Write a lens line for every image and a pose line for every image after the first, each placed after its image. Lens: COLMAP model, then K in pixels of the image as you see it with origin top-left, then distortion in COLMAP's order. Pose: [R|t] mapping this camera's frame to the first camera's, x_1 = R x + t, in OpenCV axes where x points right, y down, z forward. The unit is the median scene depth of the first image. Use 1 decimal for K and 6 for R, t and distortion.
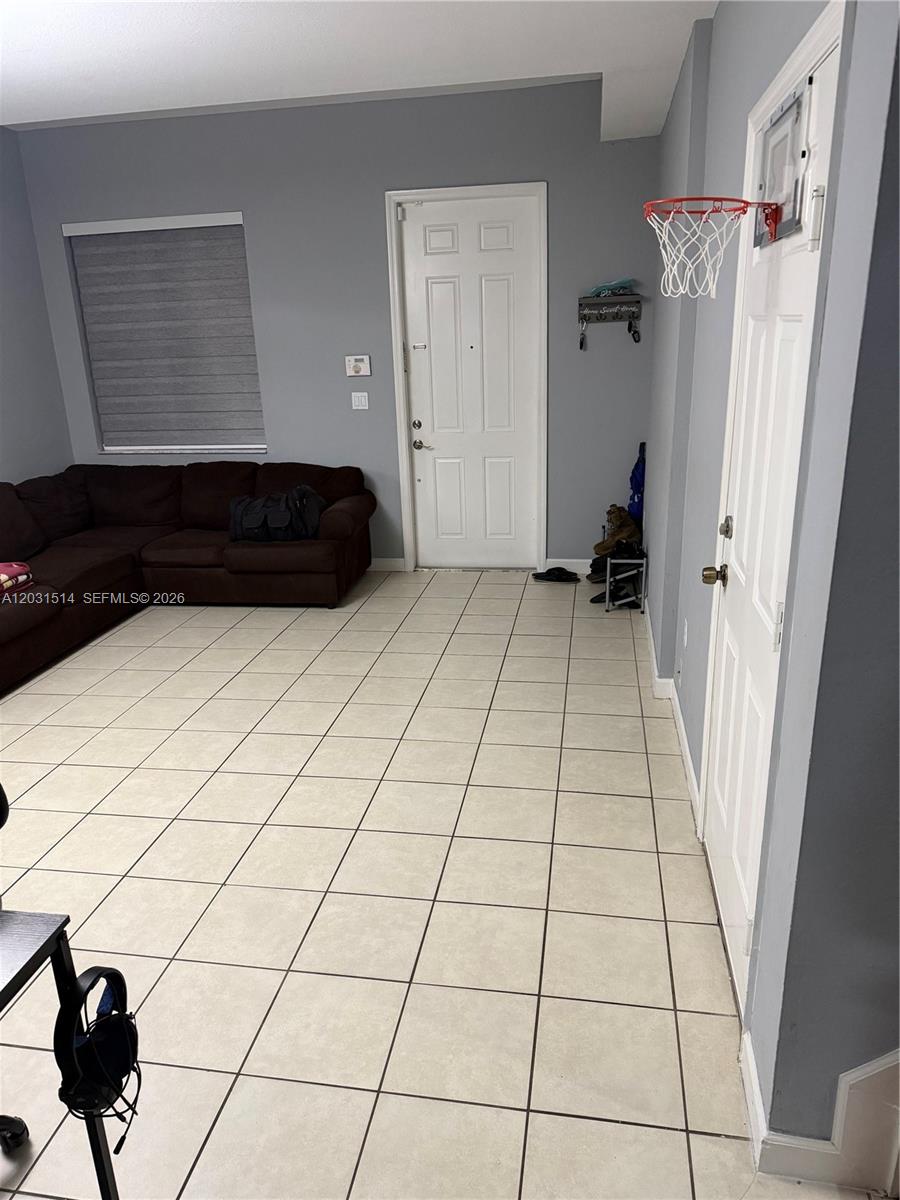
lens RADIAL K [[846.1, 0, 449.0], [0, 846.1, 608.7], [0, 0, 1]] dist [0.066785, -0.085879]
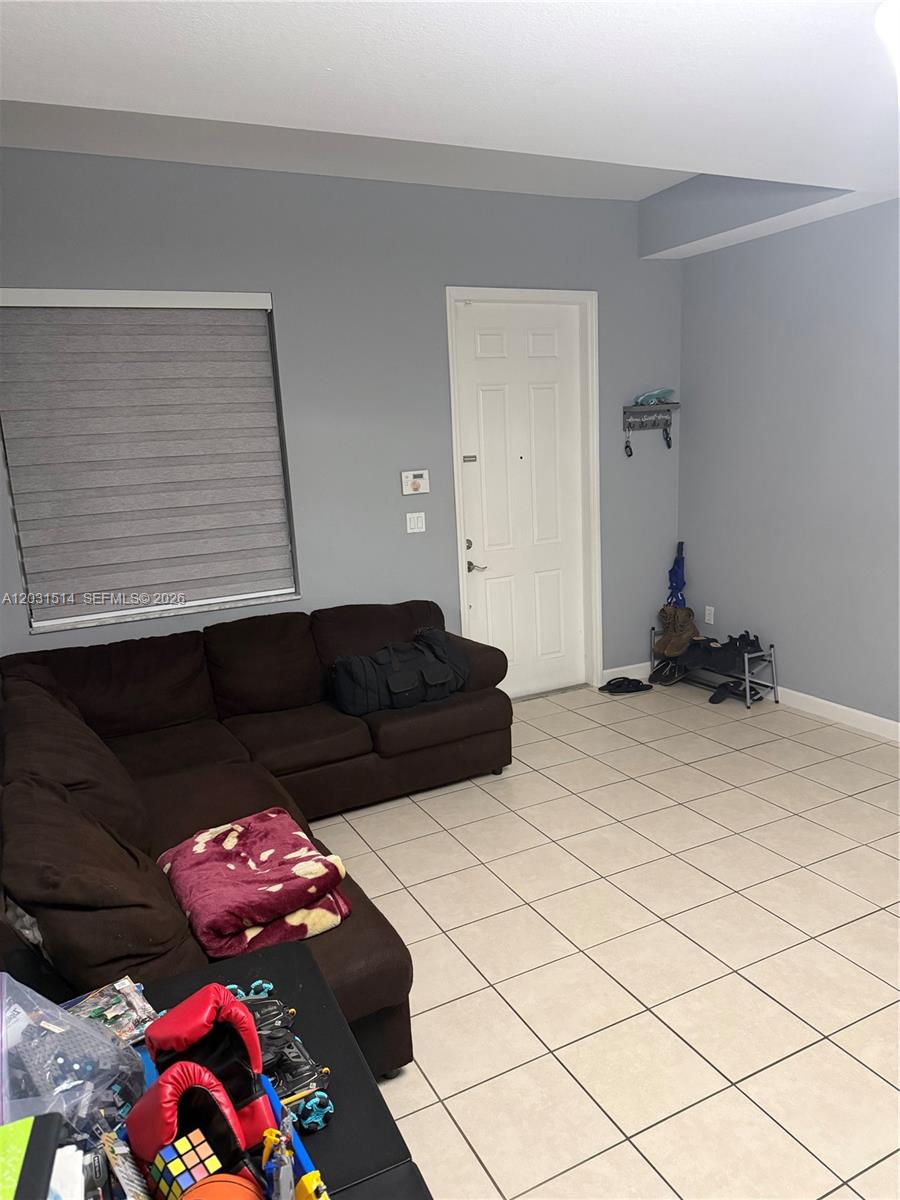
lens RADIAL K [[836.5, 0, 450.0], [0, 836.5, 600.0], [0, 0, 1]] dist [0.211823, -0.409333]
pose [[0.796828, -0.119930, 0.592184, -0.605835], [0.208007, 0.974642, -0.082503, -0.100047], [-0.567272, 0.188919, 0.801568, 0.348355]]
